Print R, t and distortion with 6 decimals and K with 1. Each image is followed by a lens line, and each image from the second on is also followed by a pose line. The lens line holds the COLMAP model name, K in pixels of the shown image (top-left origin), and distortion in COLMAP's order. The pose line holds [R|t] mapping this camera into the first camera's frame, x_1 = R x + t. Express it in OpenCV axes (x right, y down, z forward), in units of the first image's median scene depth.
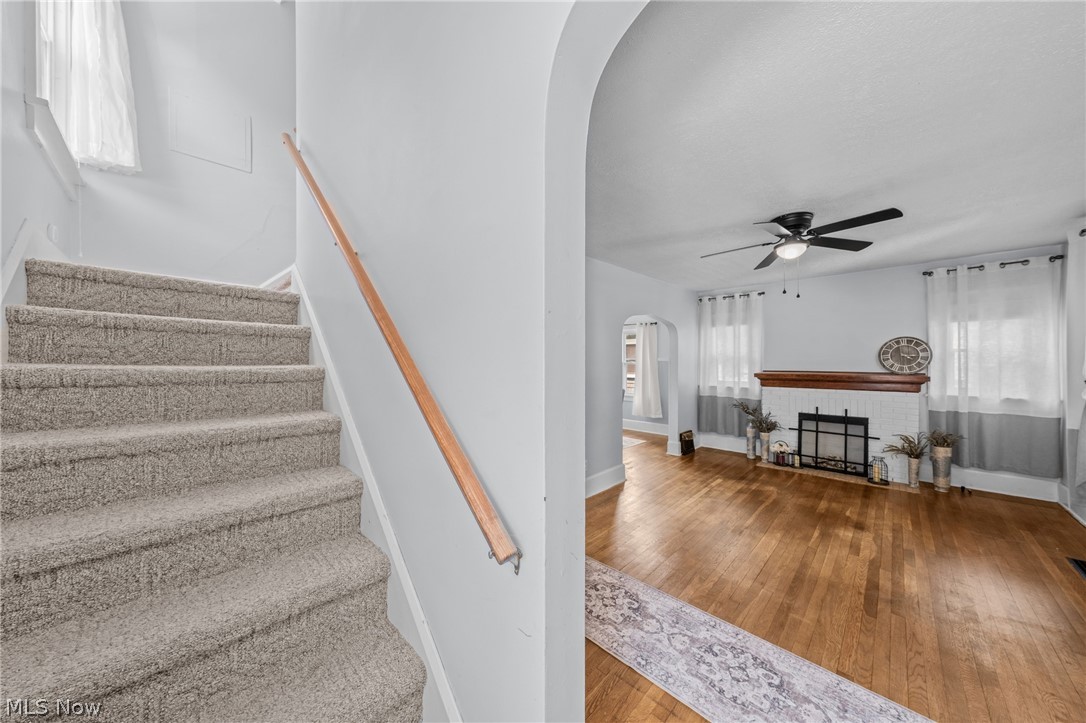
lens RADIAL K [[367.5, 0, 534.7], [0, 367.5, 358.0], [0, 0, 1]] dist [-0.002839, 0.001221]
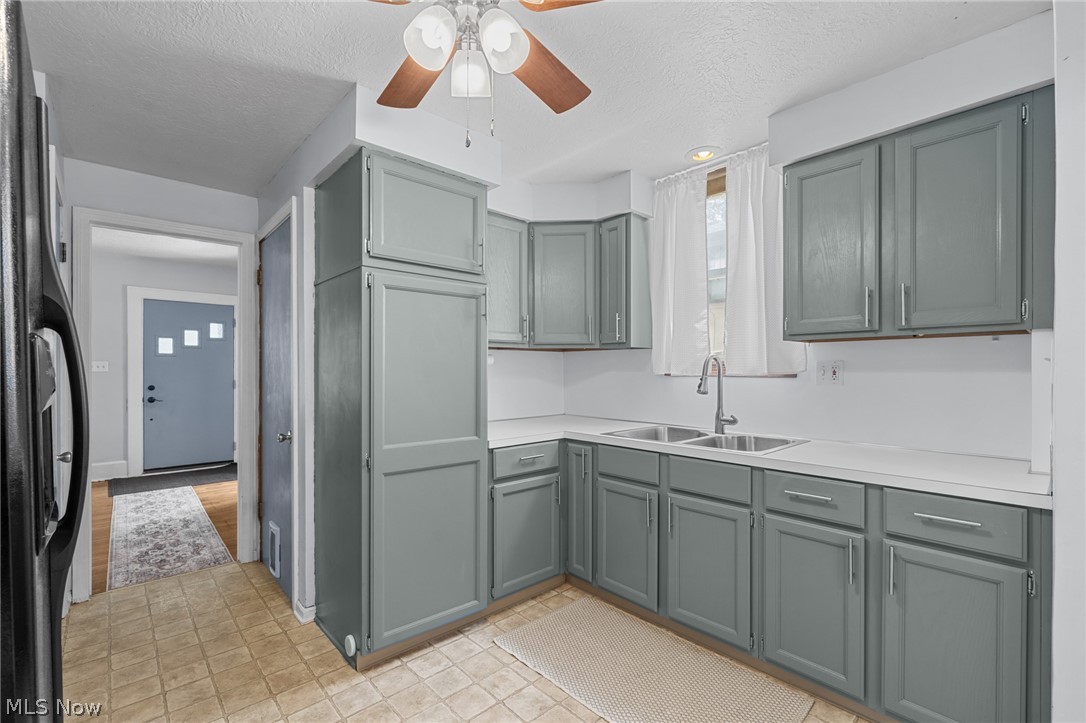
lens RADIAL K [[481.3, 0, 531.5], [0, 481.3, 373.0], [0, 0, 1]] dist [0.007855, -0.000617]
pose [[-0.996125, 0.005907, 0.087752, -0.723280], [0.006715, 0.999938, 0.008914, 0.060222], [-0.087694, 0.009469, -0.996102, 1.481522]]
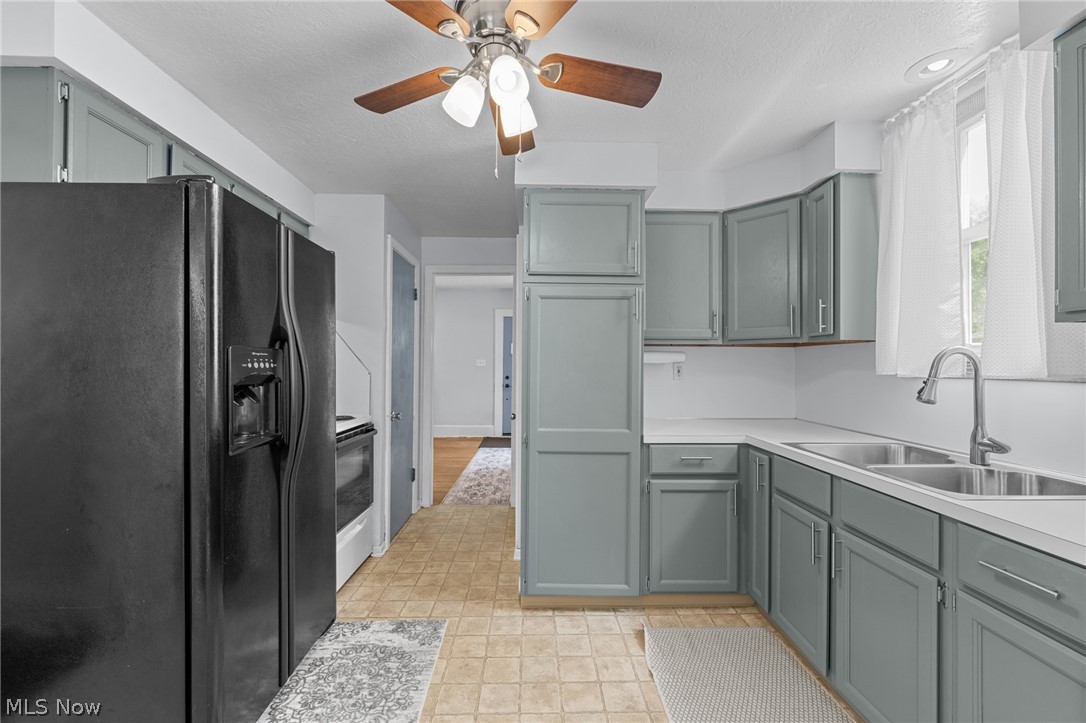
lens RADIAL K [[438.6, 0, 536.3], [0, 438.6, 363.4], [0, 0, 1]] dist [0.005646, -0.001414]
pose [[-0.696942, 0.003933, 0.717116, -0.924434], [-0.001311, 0.999976, -0.006759, 0.060968], [-0.717126, -0.005650, -0.696921, 1.383314]]
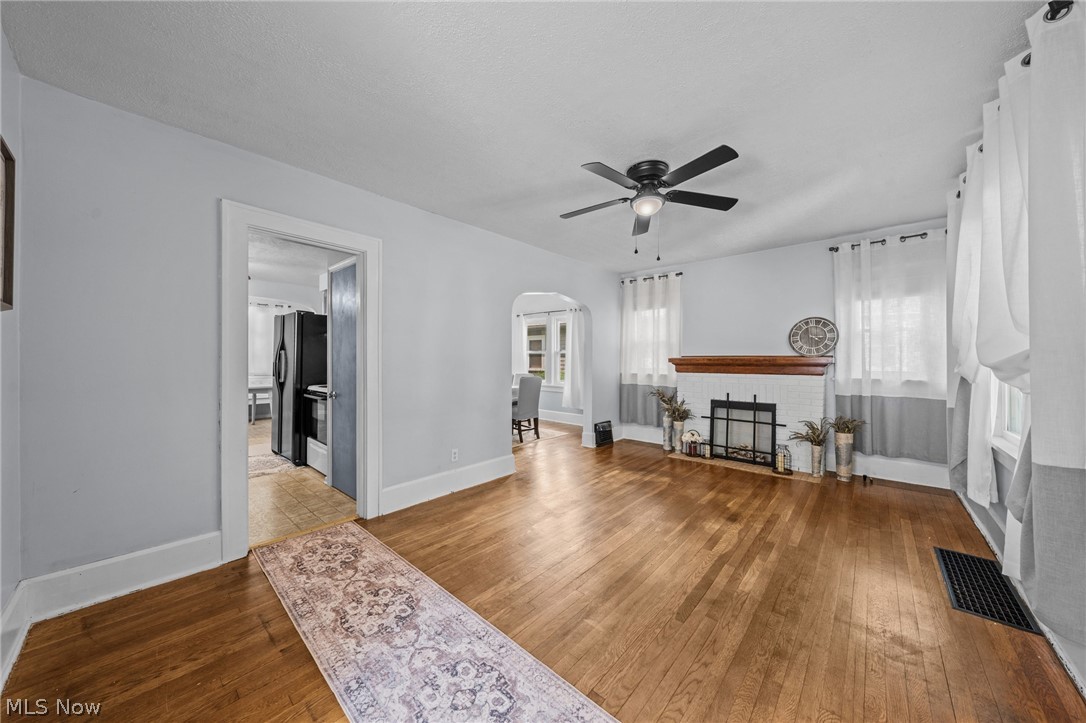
lens RADIAL K [[367.5, 0, 541.2], [0, 367.5, 358.4], [0, 0, 1]] dist [-0.002839, 0.001221]
pose [[0.999324, 0.004378, 0.036501, 0.303955], [-0.004320, 0.999989, -0.001657, 0.057168], [-0.036507, 0.001498, 0.999332, 0.091551]]
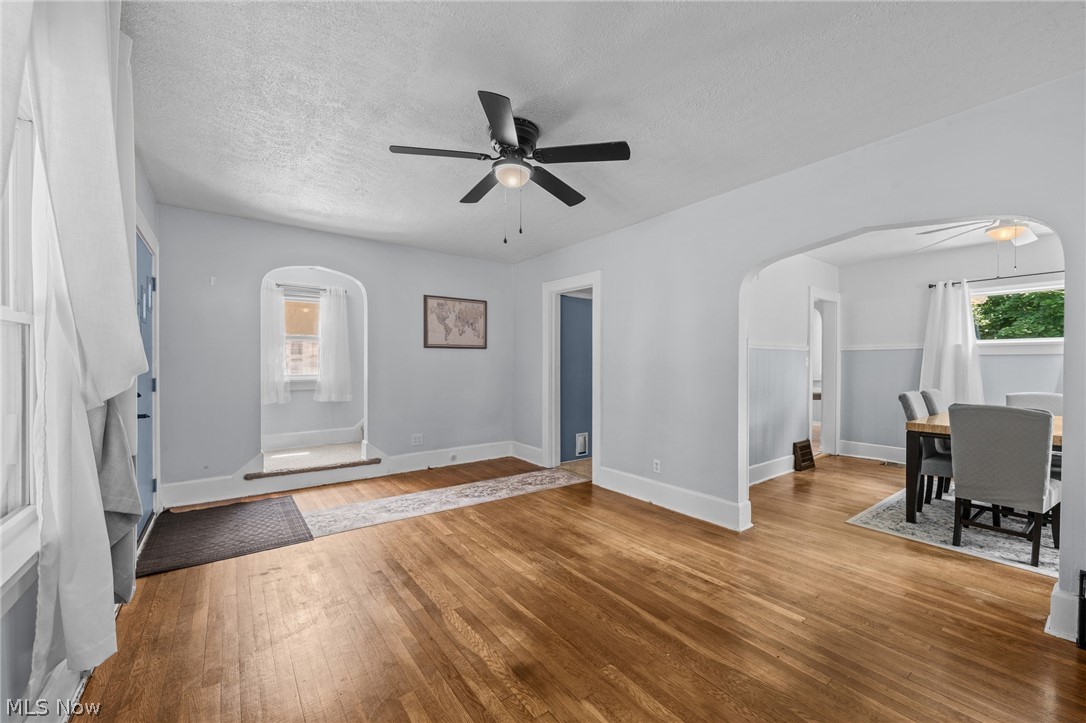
lens RADIAL K [[420.8, 0, 540.3], [0, 420.8, 367.4], [0, 0, 1]] dist [-0.002587, 0.000343]
pose [[-0.155776, 0.010472, -0.987737, 1.117979], [-0.004777, 0.999924, 0.011355, 0.057226], [0.987781, 0.006488, -0.155714, 0.878957]]
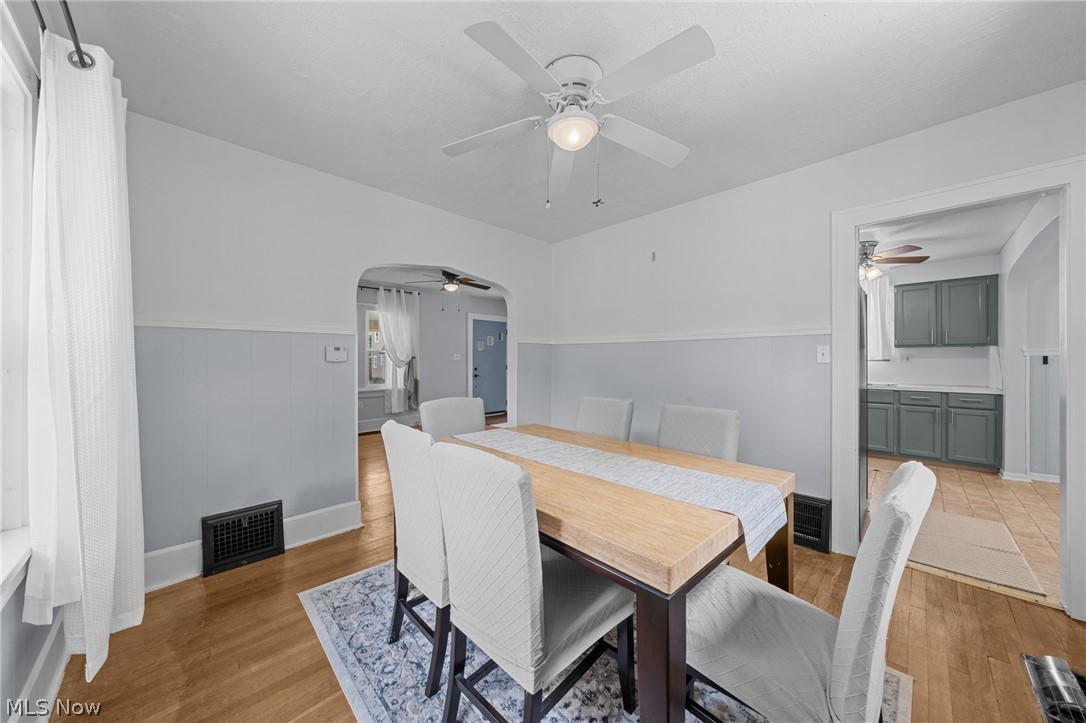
lens RADIAL K [[367.5, 0, 545.1], [0, 367.5, 360.4], [0, 0, 1]] dist [-0.002839, 0.001221]
pose [[-0.999614, 0.005740, 0.027172, 0.119781], [0.005795, 0.999981, 0.001953, 0.063235], [-0.027161, 0.002109, -0.999629, 2.108350]]
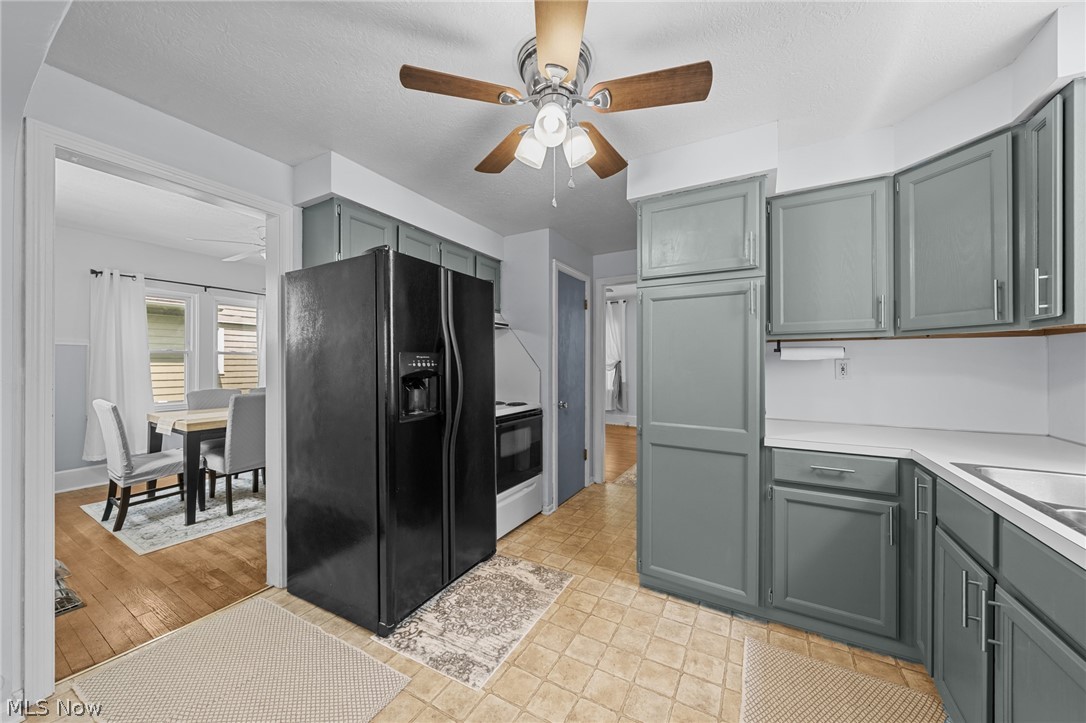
lens RADIAL K [[384.2, 0, 541.2], [0, 384.2, 364.0], [0, 0, 1]] dist [0.000936, 0.000170]
pose [[-0.237495, 0.001901, 0.971387, -1.001826], [0.003147, 0.999994, -0.001188, 0.060642], [-0.971384, 0.002775, -0.237500, 1.262484]]
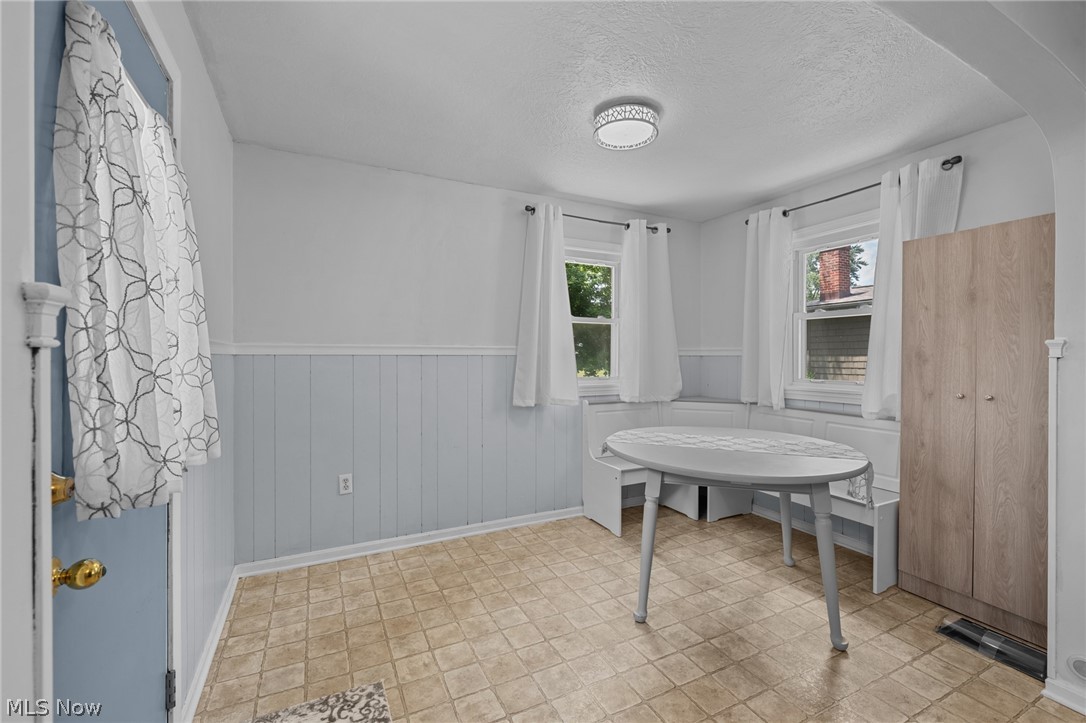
lens RADIAL K [[438.6, 0, 549.6], [0, 438.6, 364.4], [0, 0, 1]] dist [0.005646, -0.001414]
pose [[0.950005, 0.009696, -0.312084, -0.387154], [-0.007122, 0.999931, 0.009387, 0.066356], [0.312153, -0.006695, 0.950008, 0.623967]]
